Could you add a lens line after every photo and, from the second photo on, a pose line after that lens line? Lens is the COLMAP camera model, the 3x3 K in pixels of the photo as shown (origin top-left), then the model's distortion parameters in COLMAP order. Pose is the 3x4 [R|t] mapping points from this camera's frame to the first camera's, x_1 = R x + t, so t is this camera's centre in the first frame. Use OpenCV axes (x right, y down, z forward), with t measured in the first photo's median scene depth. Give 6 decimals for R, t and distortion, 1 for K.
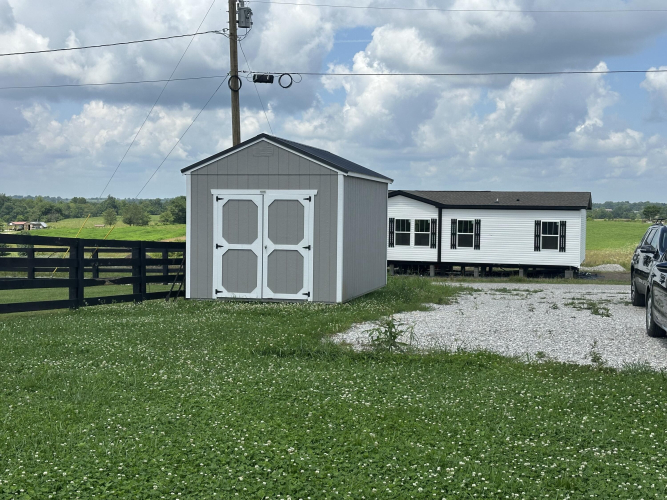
lens RADIAL K [[971.9, 0, 328.8], [0, 971.9, 256.3], [0, 0, 1]] dist [0.160928, 0.000000]
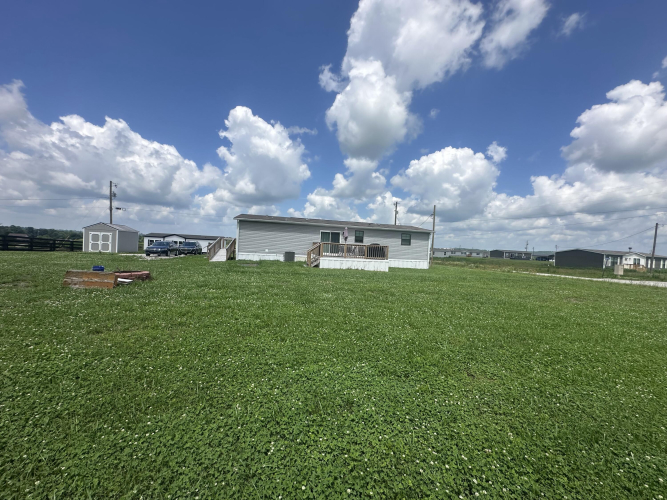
lens RADIAL K [[267.8, 0, 333.7], [0, 267.8, 246.3], [0, 0, 1]] dist [-0.003477, 0.001180]
pose [[0.887565, 0.031277, 0.459619, 0.407614], [-0.015646, 0.999164, -0.037779, 0.047517], [-0.460416, 0.026340, 0.887312, -0.950878]]
